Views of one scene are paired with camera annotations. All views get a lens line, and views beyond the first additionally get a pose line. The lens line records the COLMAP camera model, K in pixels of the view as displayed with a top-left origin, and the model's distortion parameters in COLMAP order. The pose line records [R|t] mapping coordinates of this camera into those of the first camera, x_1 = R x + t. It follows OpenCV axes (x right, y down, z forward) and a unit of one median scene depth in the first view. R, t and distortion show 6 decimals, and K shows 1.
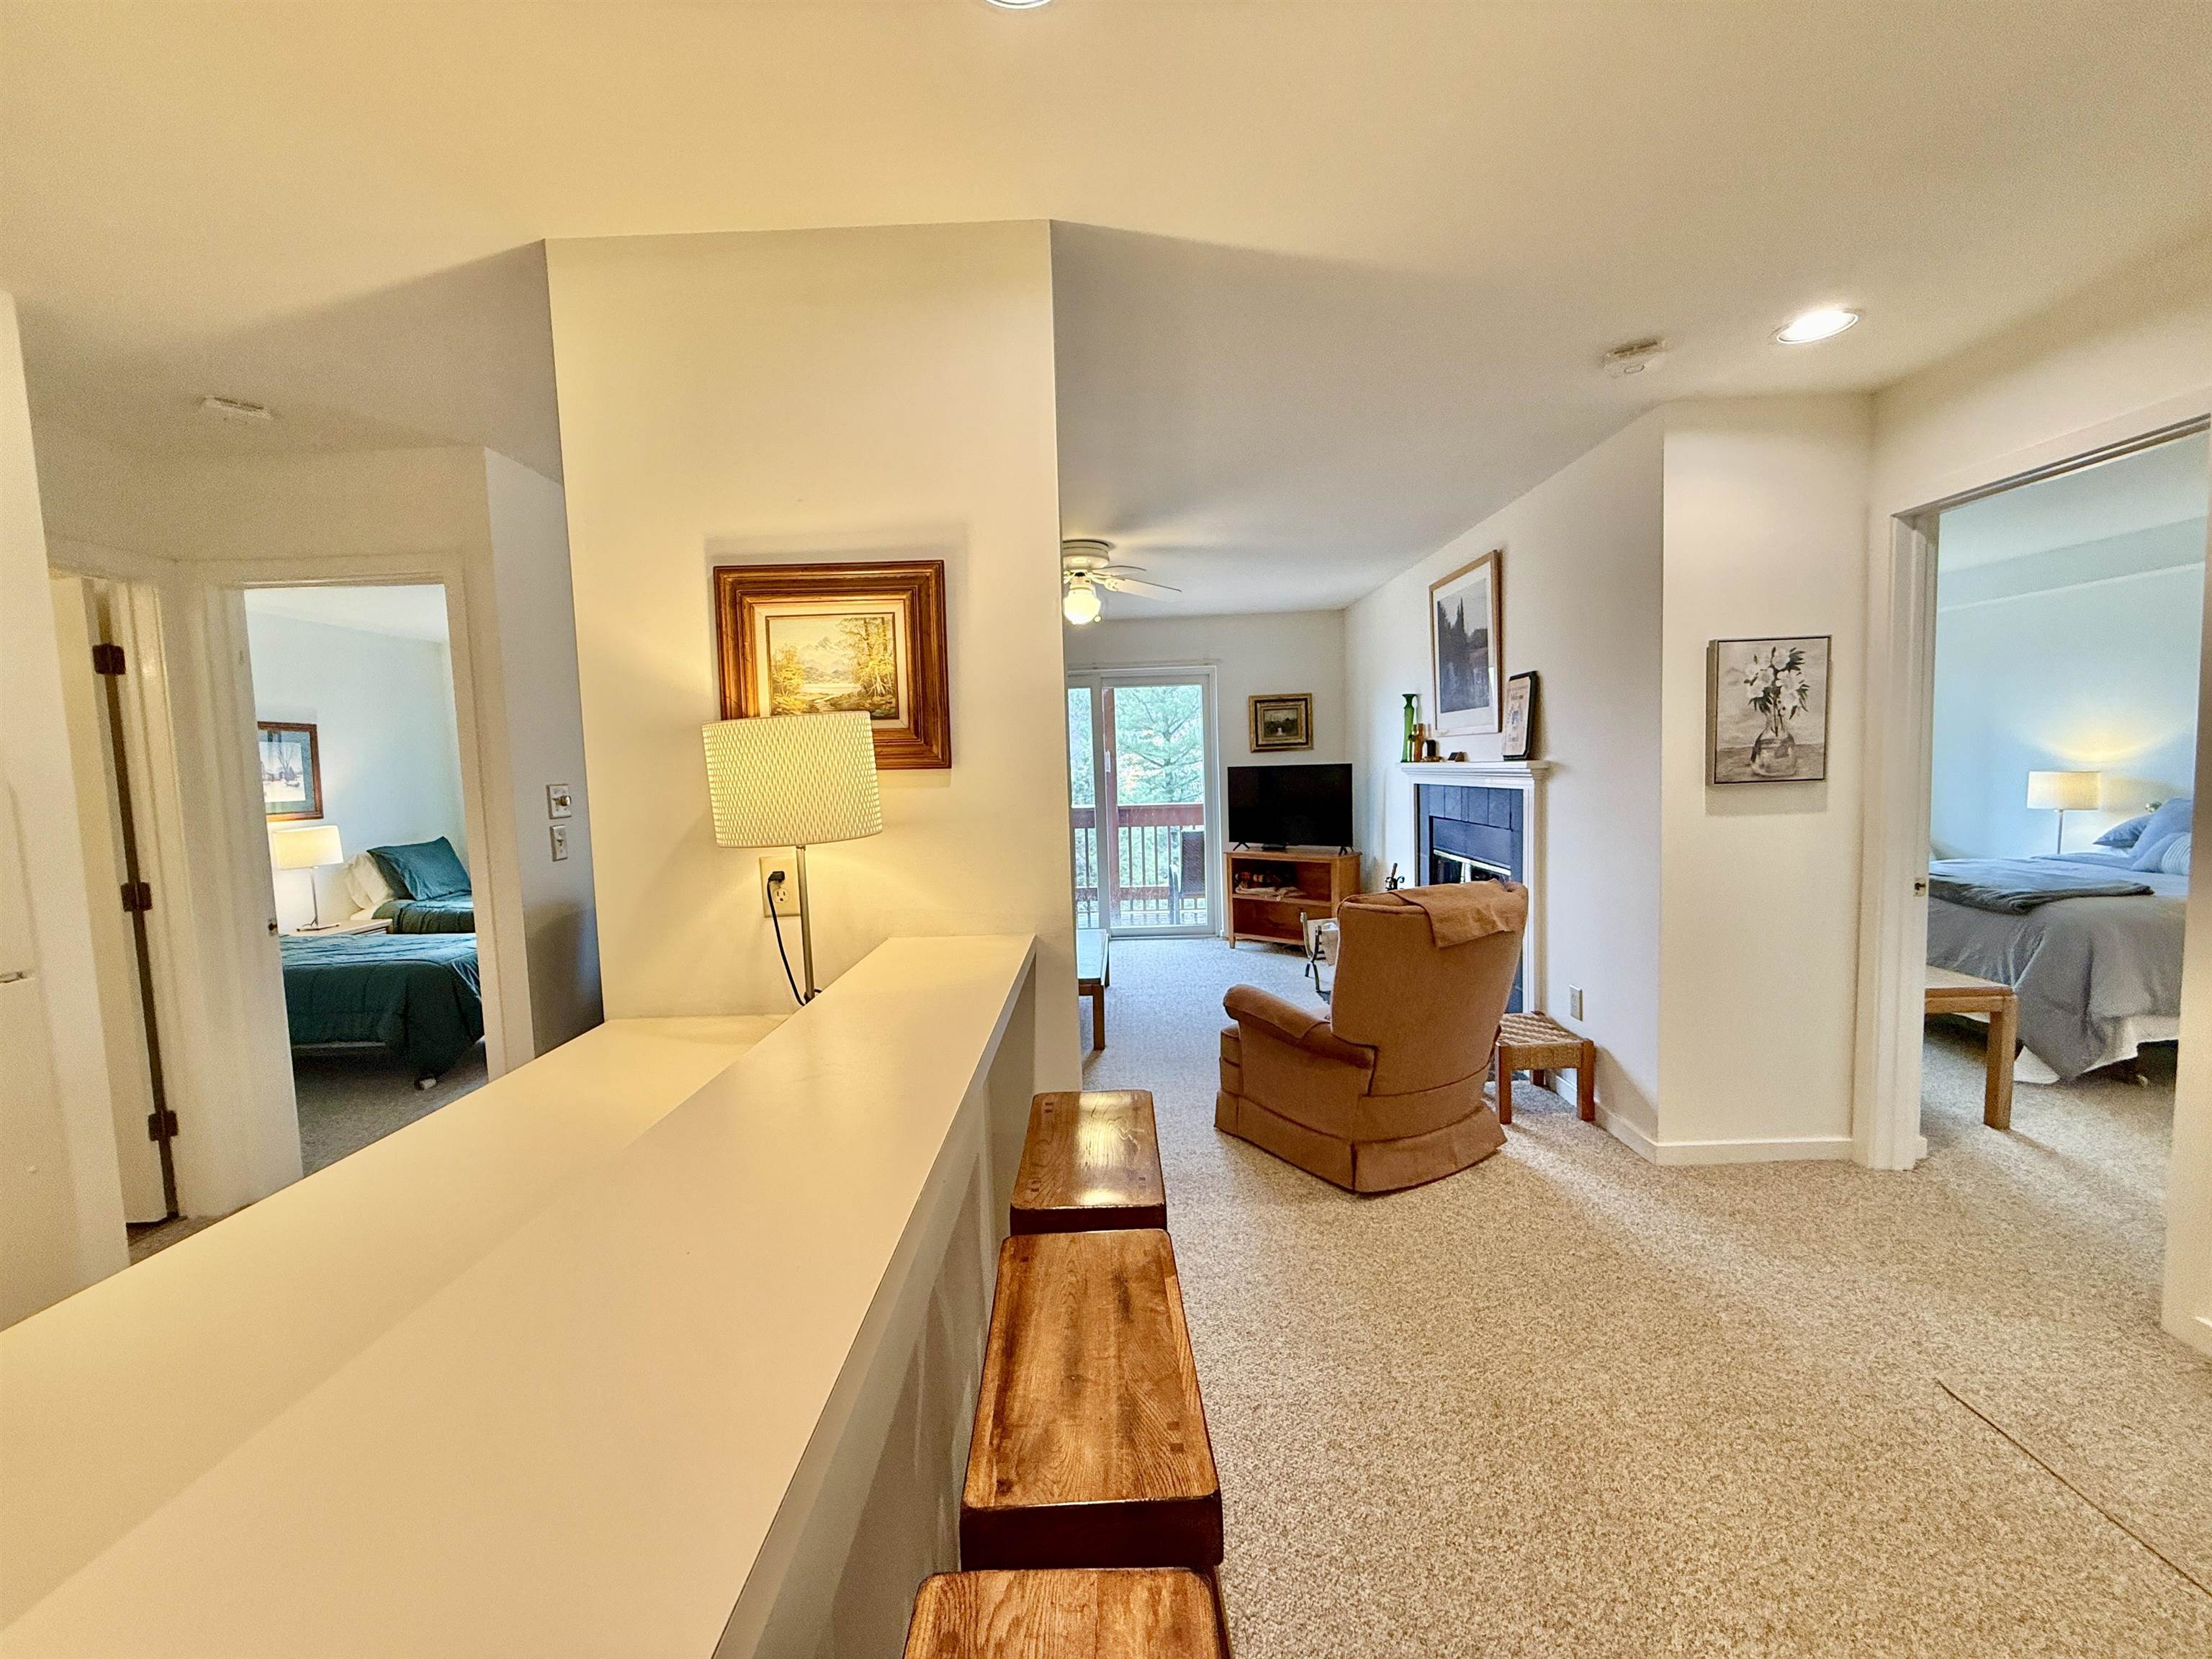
lens RADIAL K [[879.8, 0, 1102.7], [0, 879.8, 830.3], [0, 0, 1]] dist [0.002709, -0.001009]
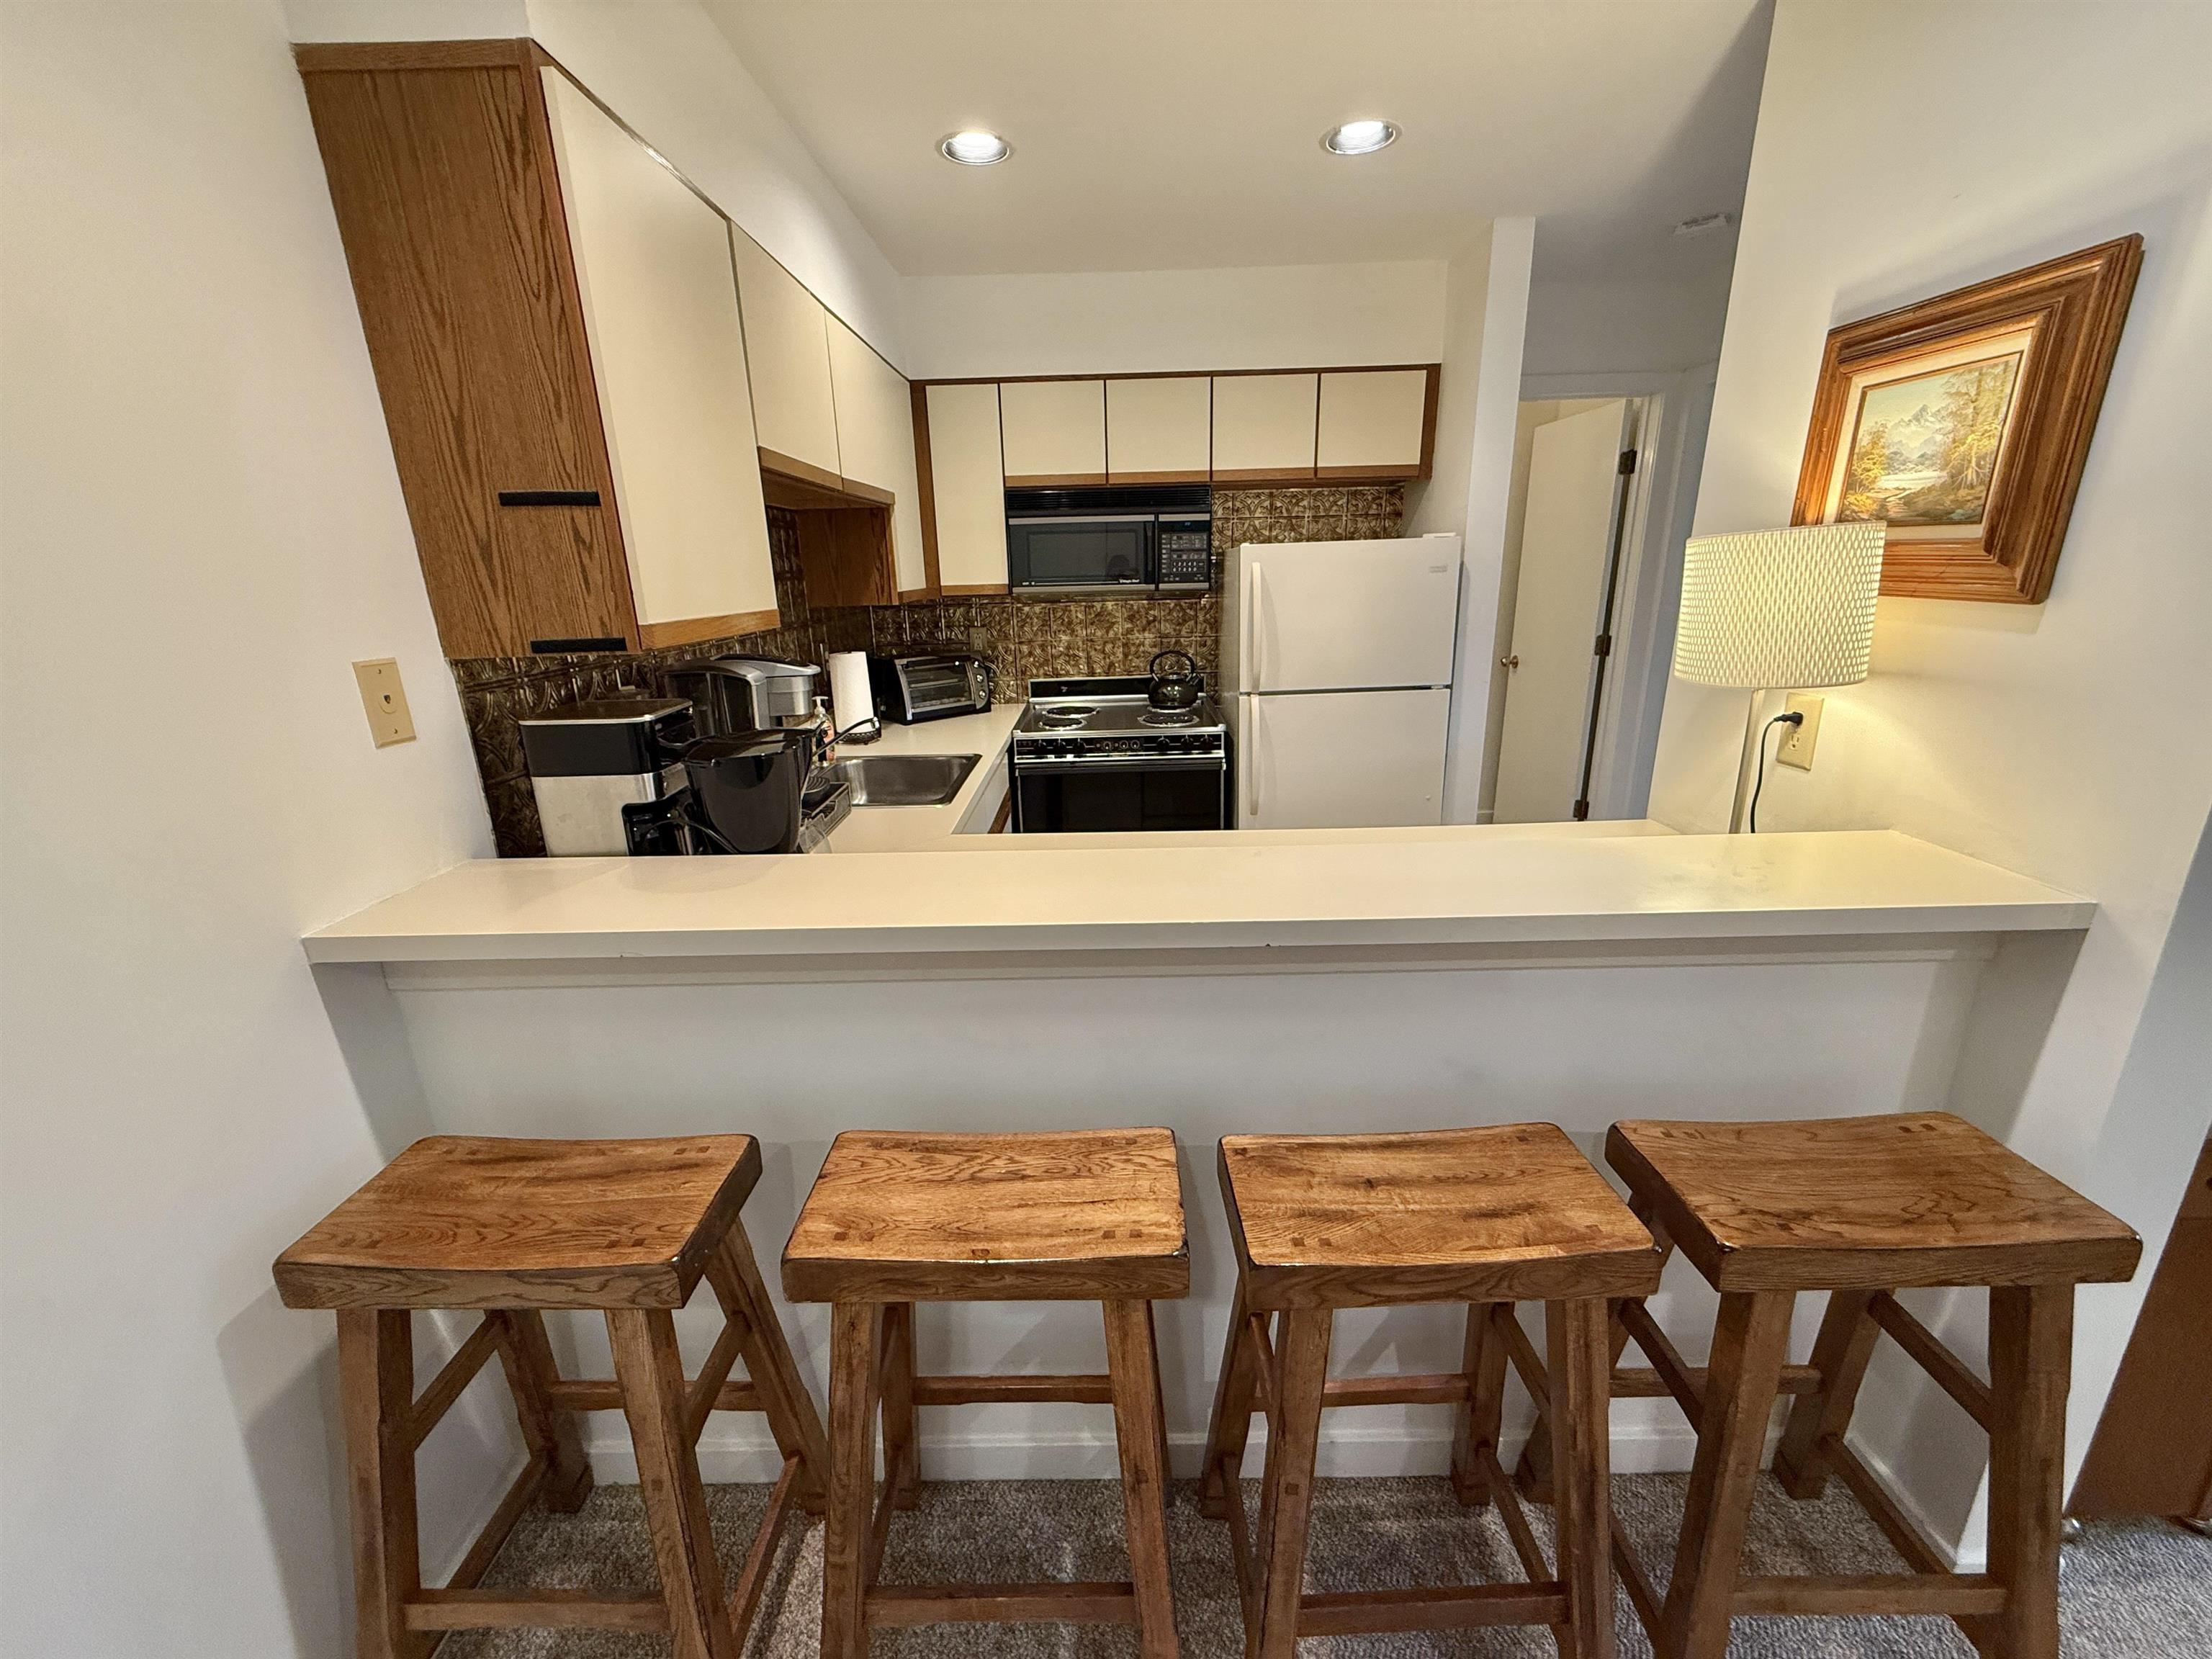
lens RADIAL K [[879.8, 0, 1104.8], [0, 879.8, 829.8], [0, 0, 1]] dist [0.002709, -0.001009]
pose [[0.005029, 0.320505, -0.947234, 0.300437], [-0.048209, 0.946222, 0.319906, -0.054912], [0.998825, 0.044056, 0.020210, 0.203057]]
